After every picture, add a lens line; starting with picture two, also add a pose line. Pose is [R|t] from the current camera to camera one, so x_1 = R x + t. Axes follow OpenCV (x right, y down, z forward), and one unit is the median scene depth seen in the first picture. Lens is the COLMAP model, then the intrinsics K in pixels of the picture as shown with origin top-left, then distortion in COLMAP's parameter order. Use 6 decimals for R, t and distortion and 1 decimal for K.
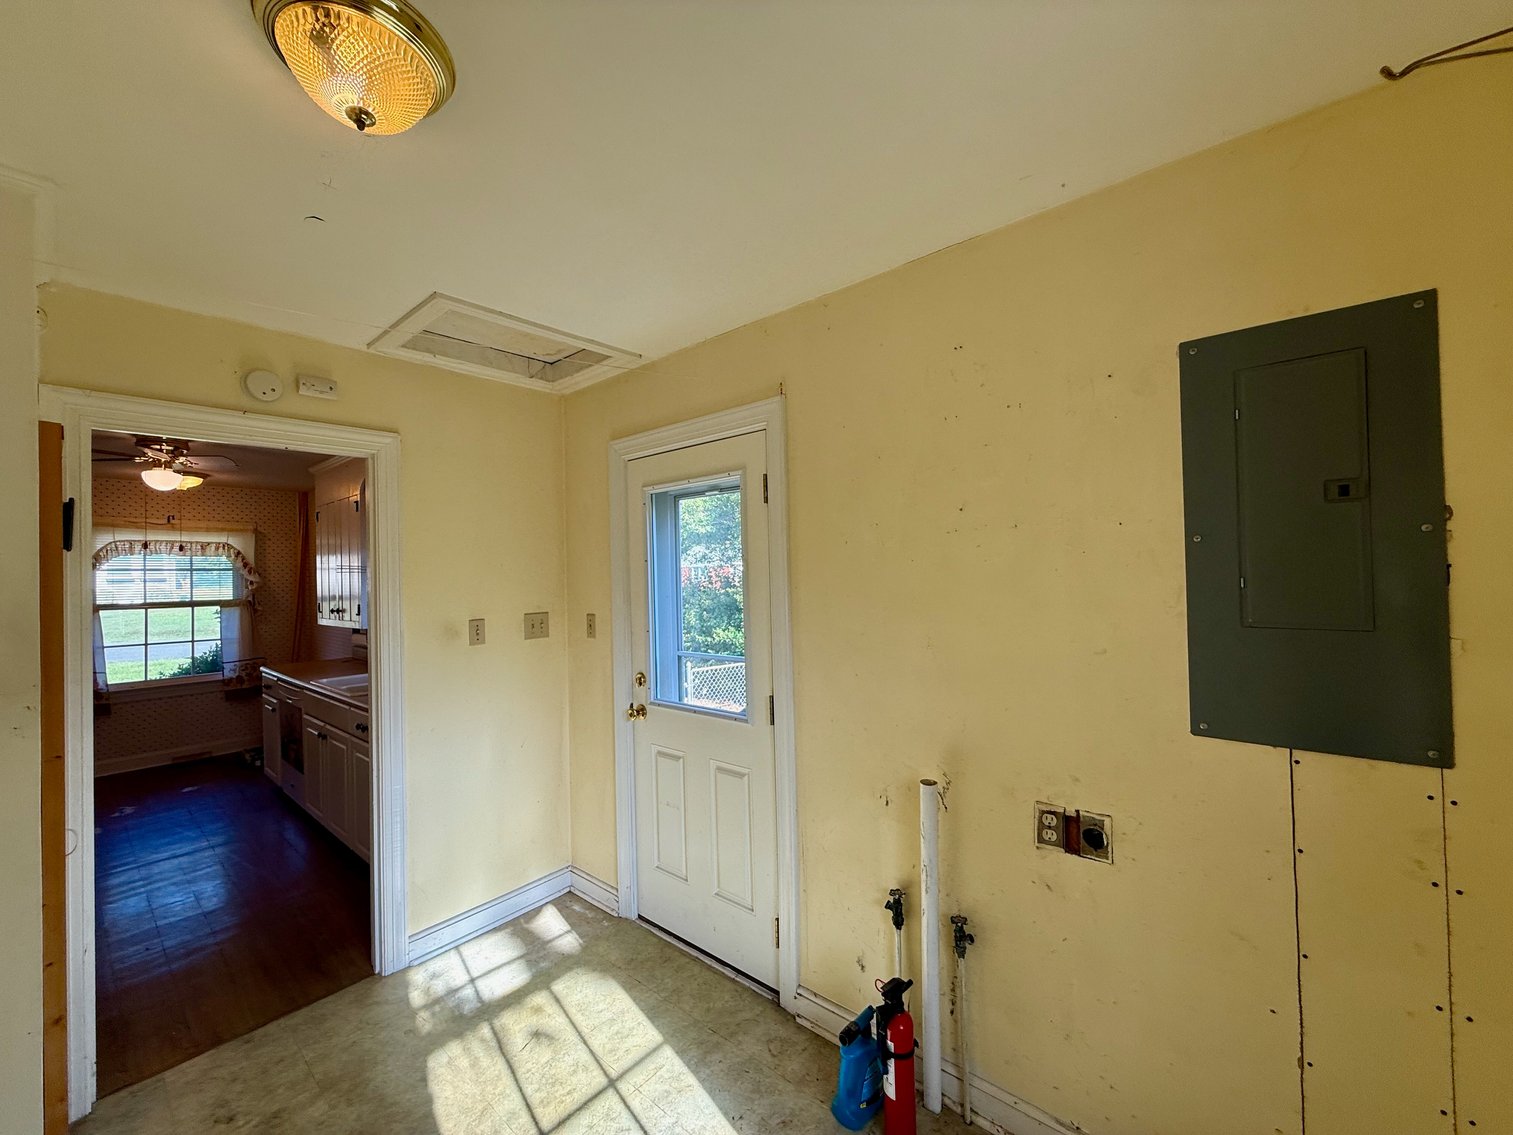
lens RADIAL K [[602.1, 0, 752.6], [0, 602.1, 565.3], [0, 0, 1]] dist [-0.004210, -0.000091]
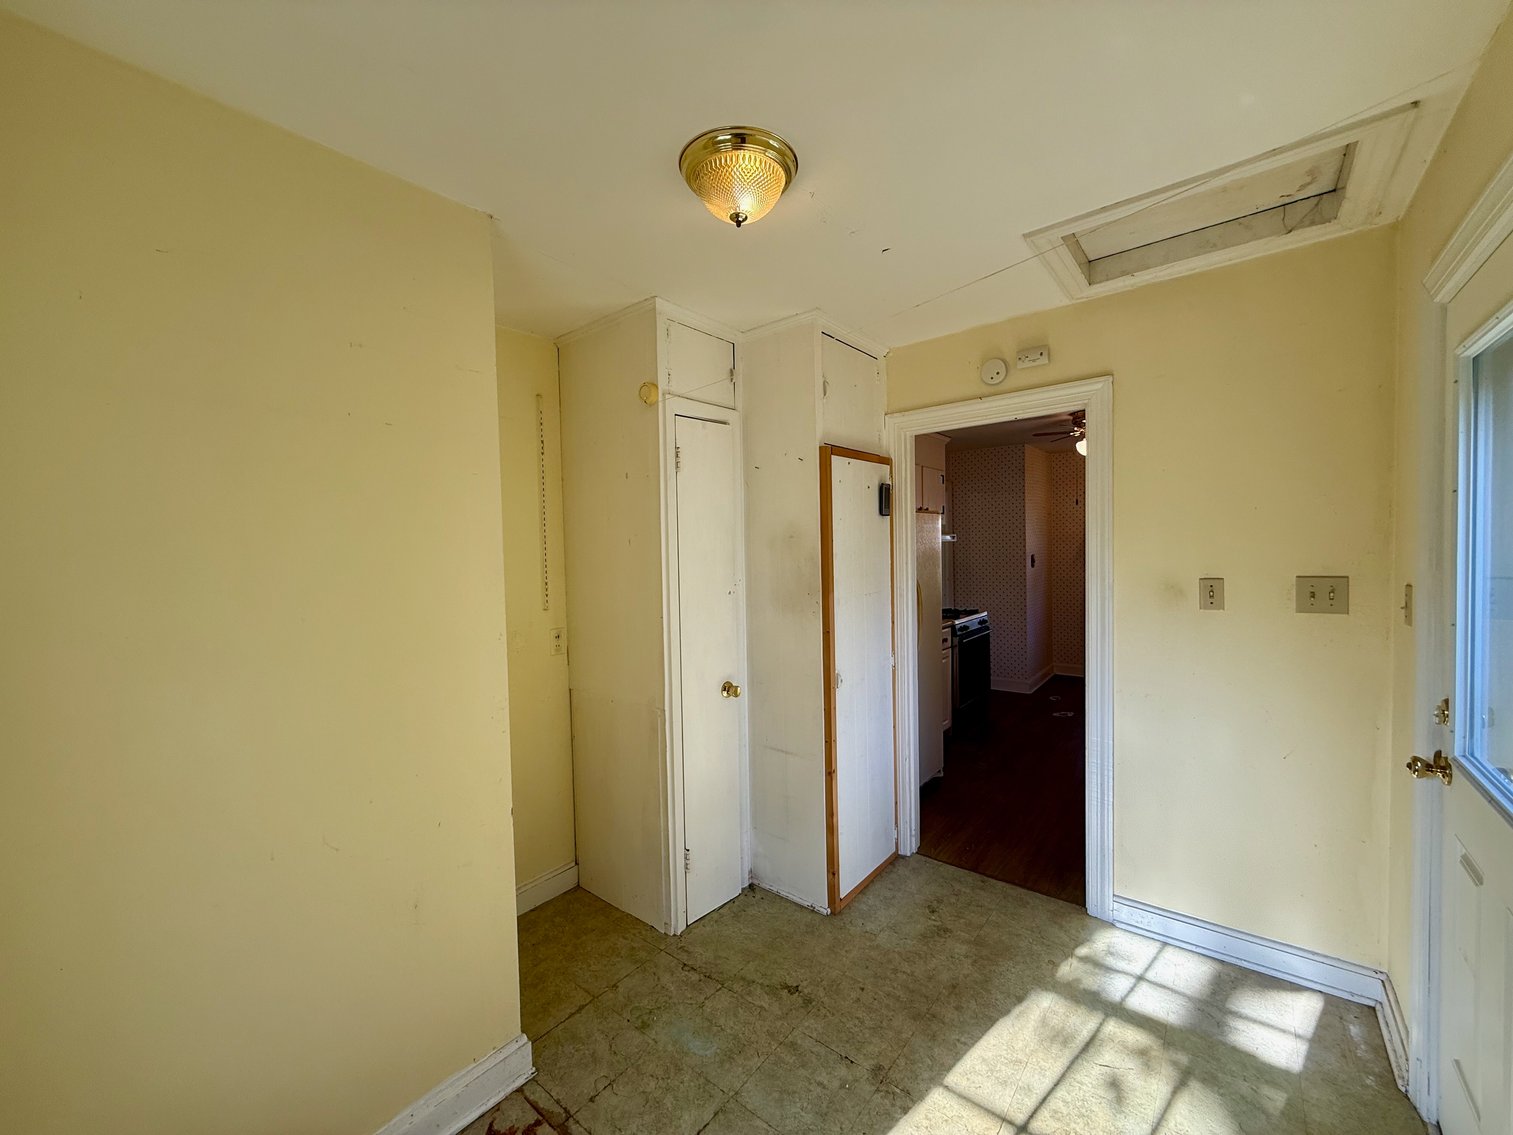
lens RADIAL K [[602.1, 0, 750.7], [0, 602.1, 565.5], [0, 0, 1]] dist [-0.004210, -0.000091]
pose [[0.027282, 0.054820, -0.998123, 0.389433], [0.039361, 0.997662, 0.055870, 0.004782], [0.998853, -0.040812, 0.025060, 0.438081]]
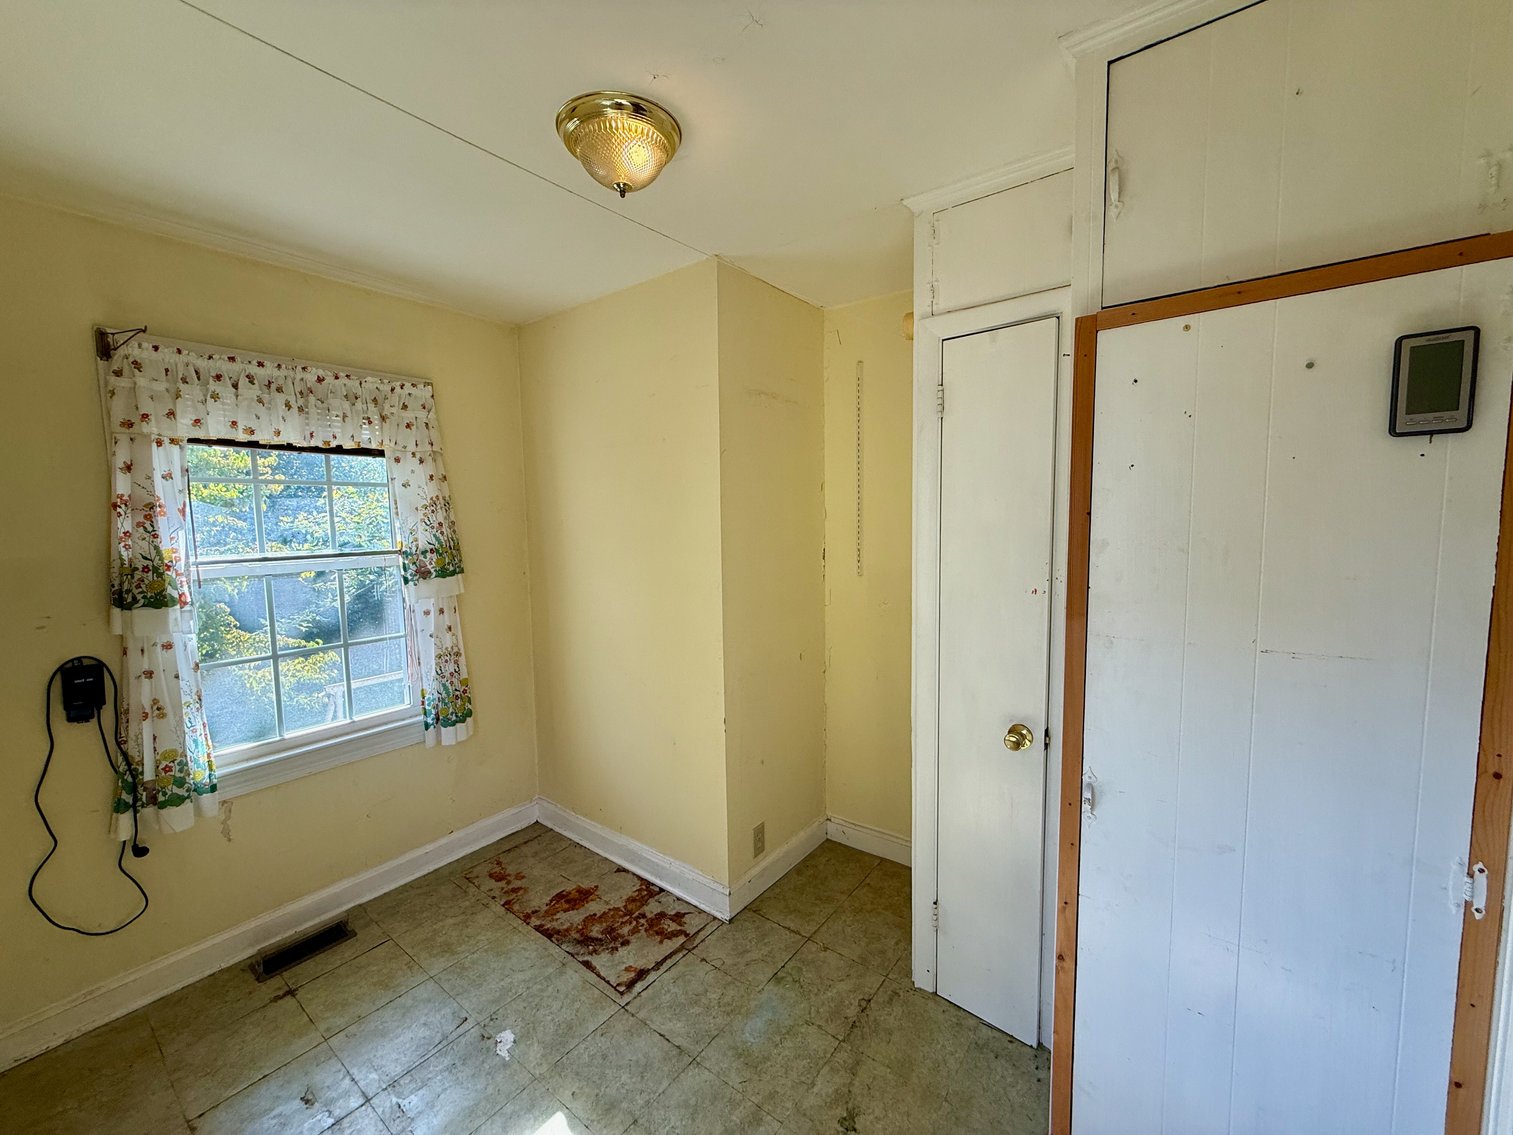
lens RADIAL K [[602.1, 0, 755.8], [0, 602.1, 568.4], [0, 0, 1]] dist [-0.004210, -0.000091]
pose [[-0.997620, 0.043882, -0.053179, -0.374861], [0.039951, 0.996542, 0.072857, 0.023769], [0.056192, 0.070559, -0.995924, 1.124741]]
